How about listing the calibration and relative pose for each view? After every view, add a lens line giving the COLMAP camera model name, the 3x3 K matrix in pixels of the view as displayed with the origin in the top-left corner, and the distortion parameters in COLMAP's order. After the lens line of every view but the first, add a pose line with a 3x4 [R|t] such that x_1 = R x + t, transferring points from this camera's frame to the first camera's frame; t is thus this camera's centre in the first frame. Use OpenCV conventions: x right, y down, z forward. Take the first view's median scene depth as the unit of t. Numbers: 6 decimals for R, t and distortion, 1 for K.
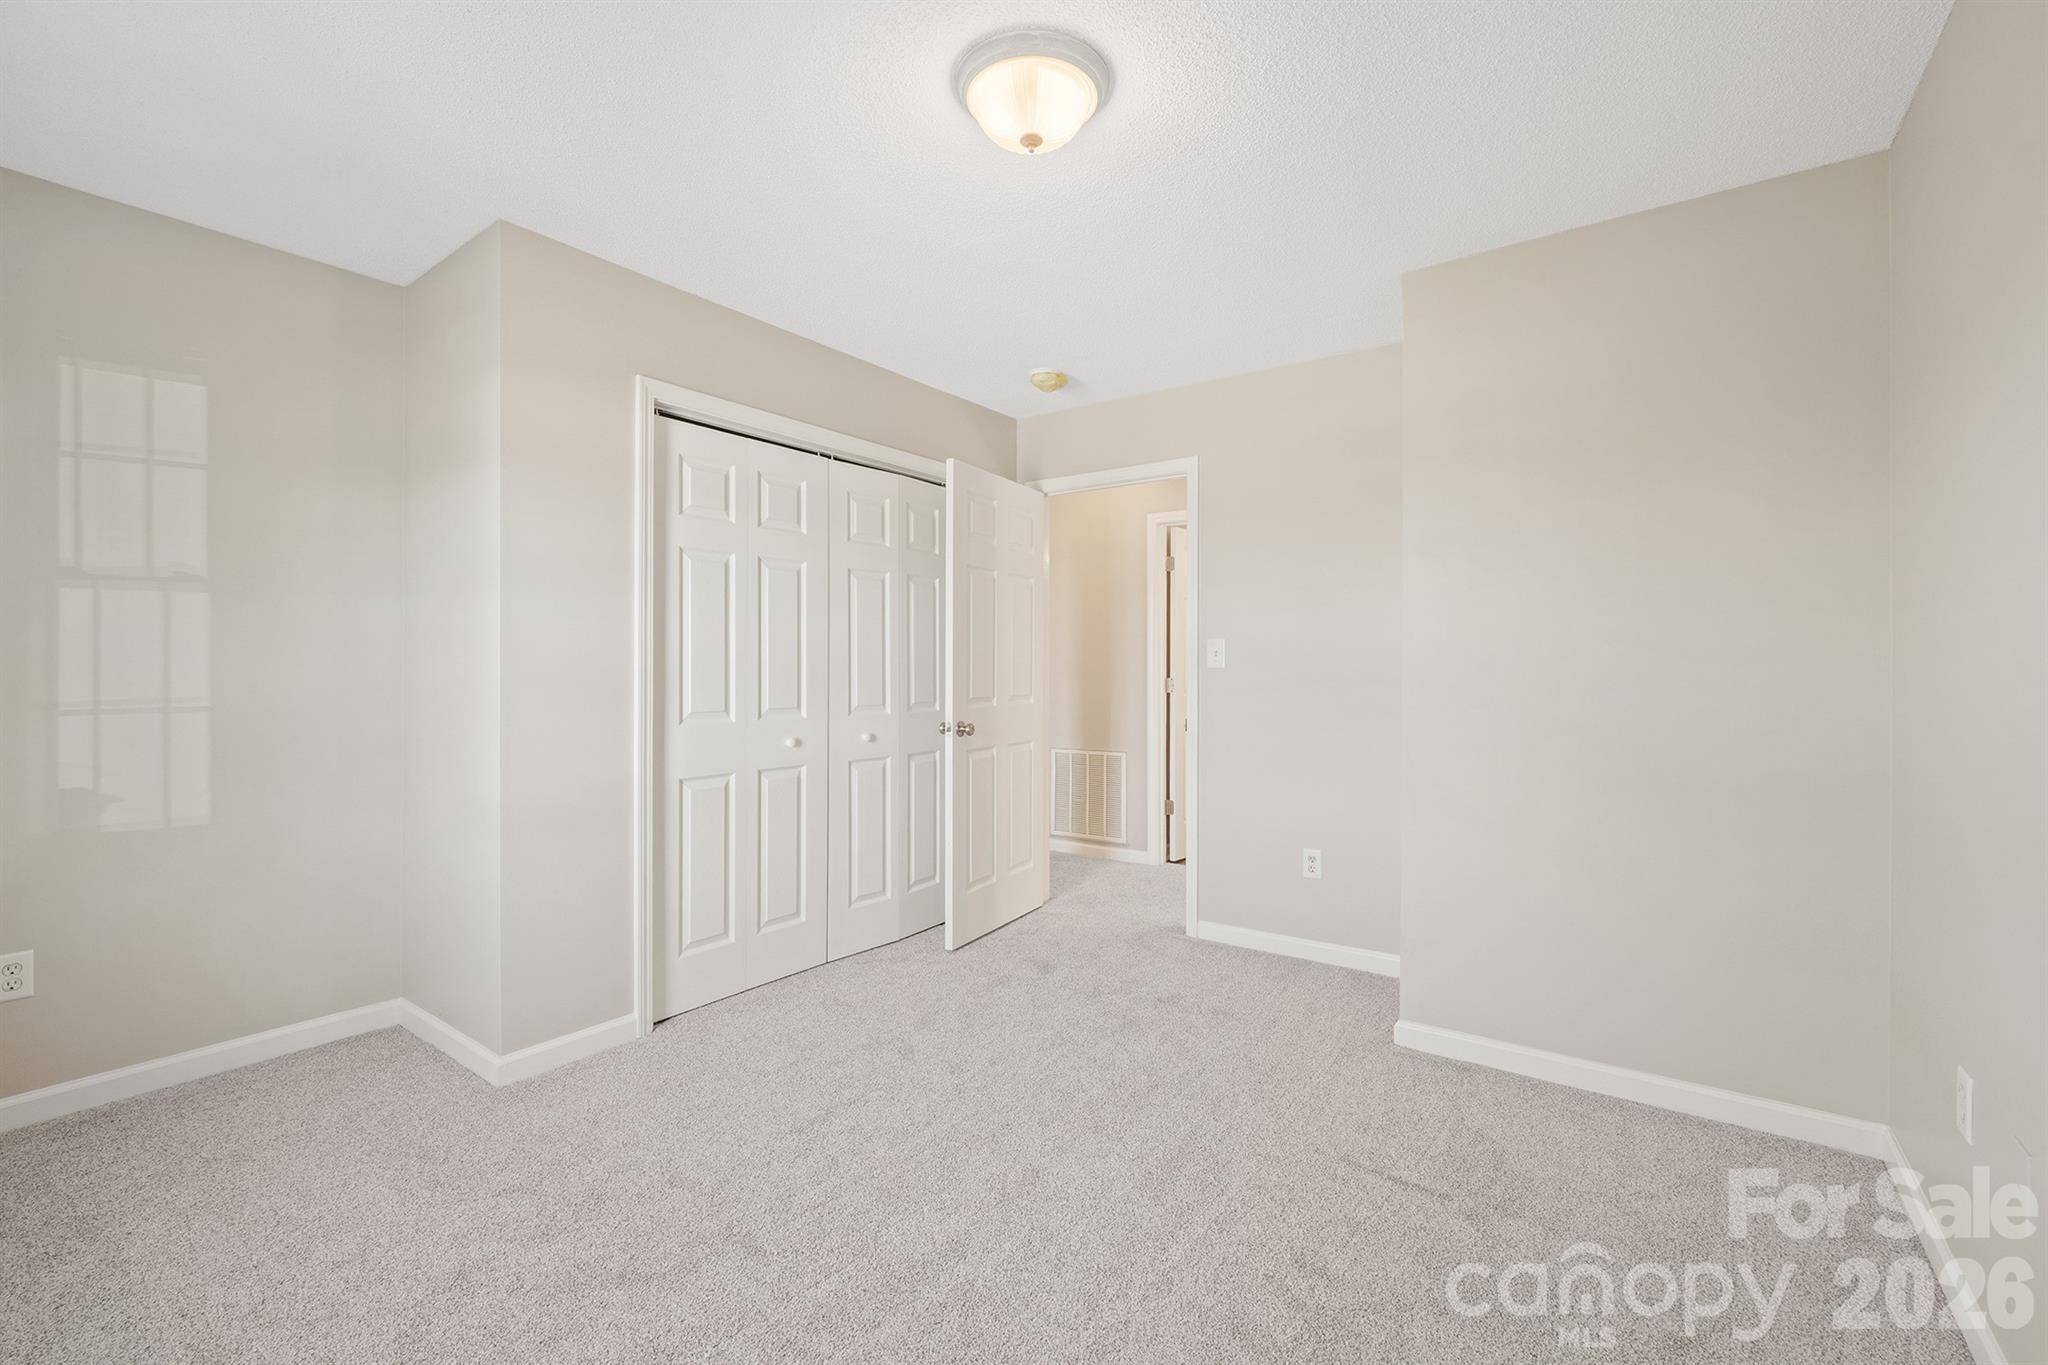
lens RADIAL K [[860.9, 0, 1016.2], [0, 860.9, 668.7], [0, 0, 1]] dist [-0.008446, 0.000428]
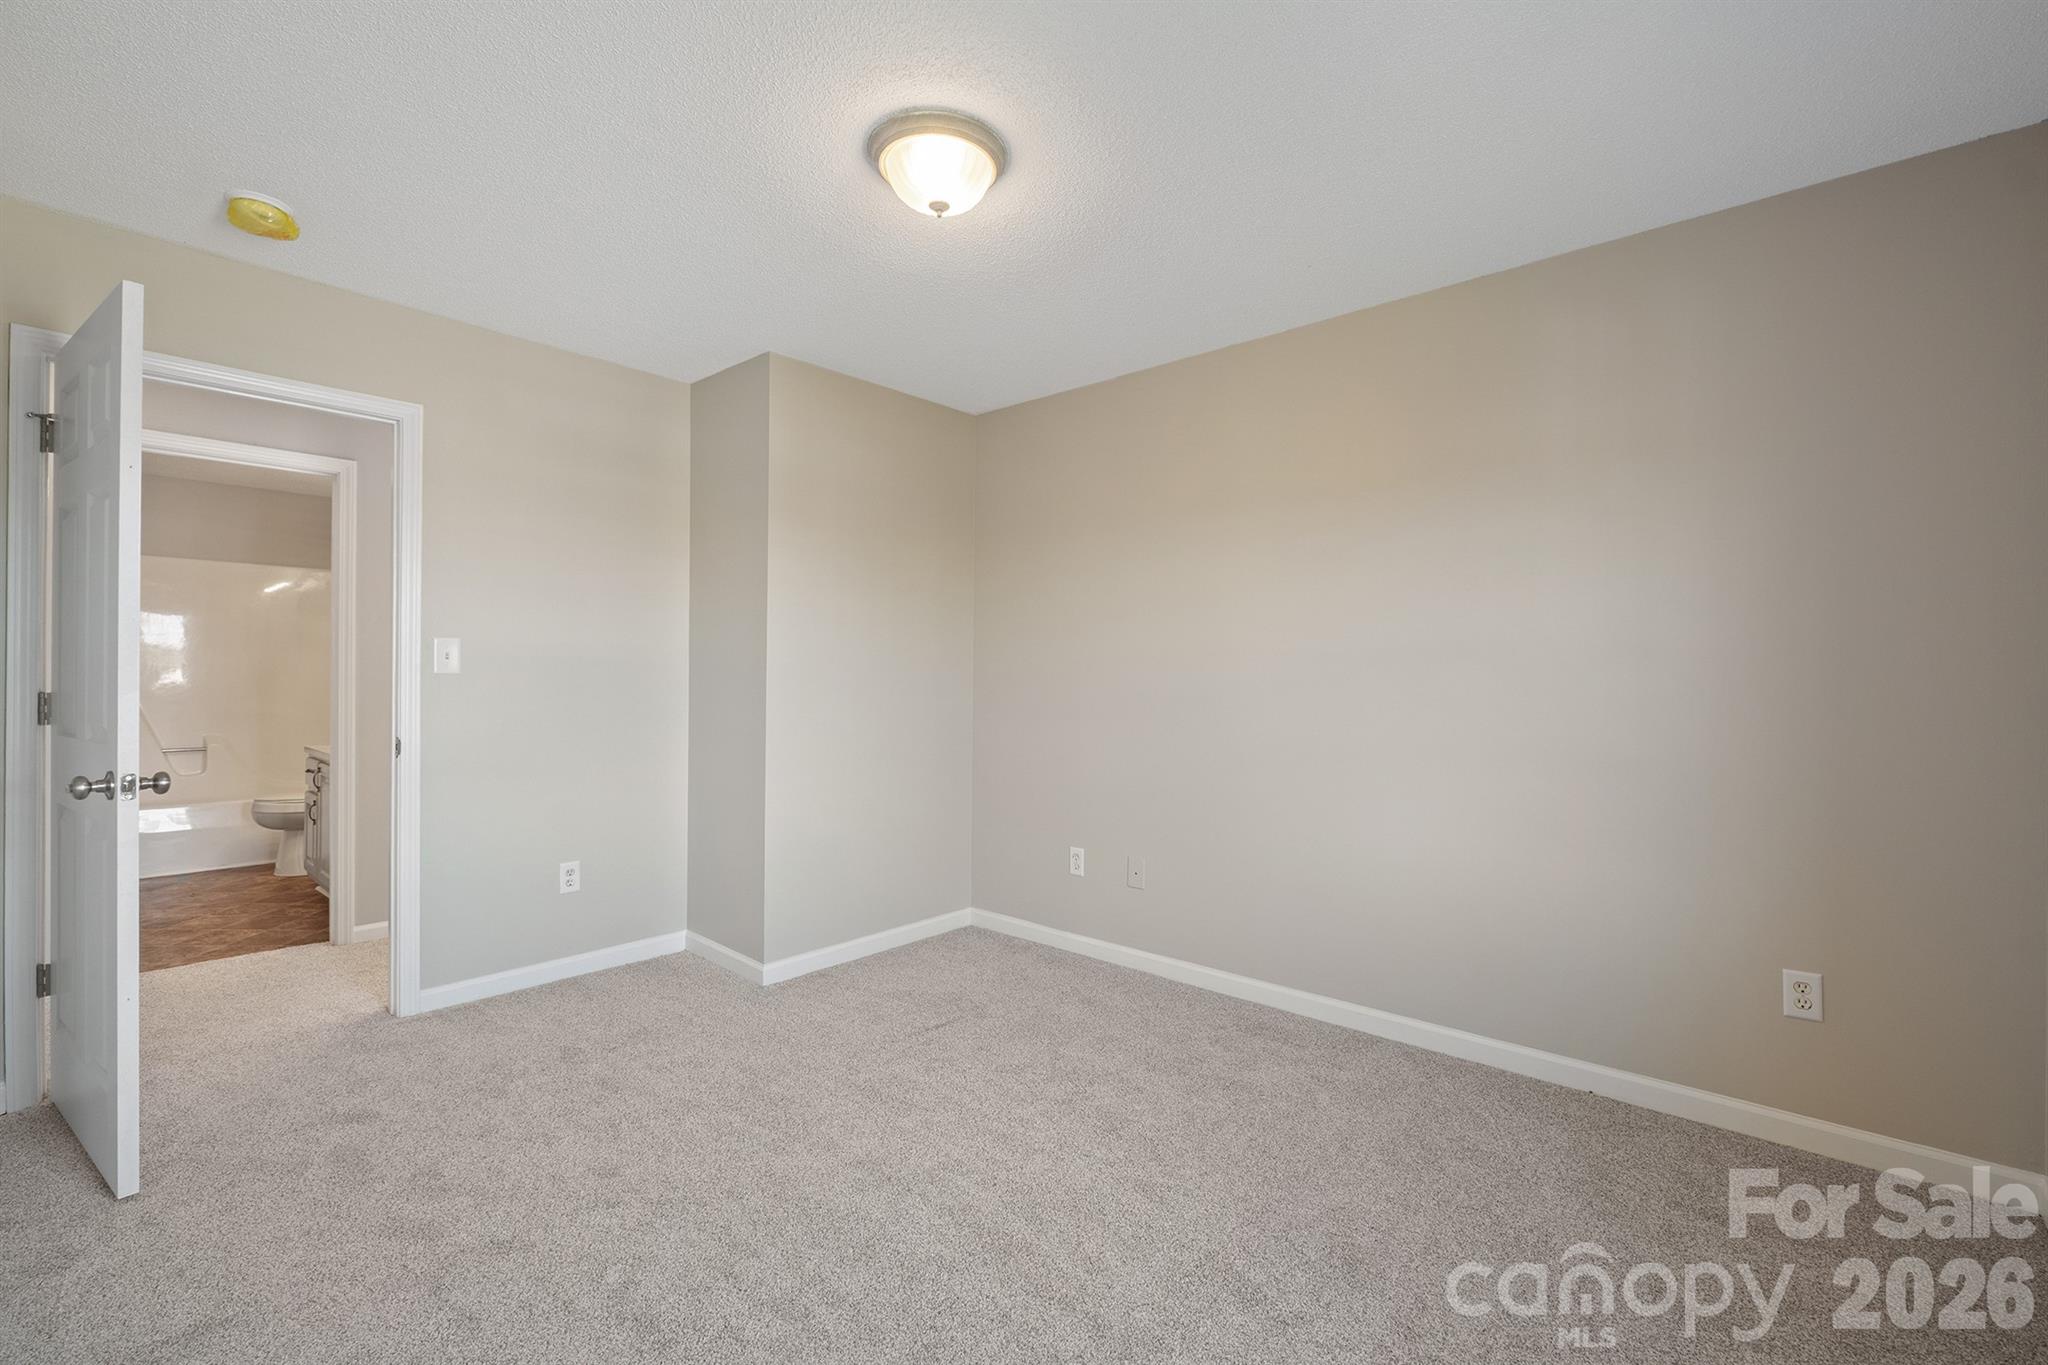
lens RADIAL K [[860.9, 0, 1017.7], [0, 860.9, 677.4], [0, 0, 1]] dist [-0.008446, 0.000428]
pose [[0.097712, -0.000285, 0.995215, -0.566525], [-0.007072, 0.999975, 0.000980, -0.001959], [-0.995190, -0.007134, 0.097707, 0.406866]]
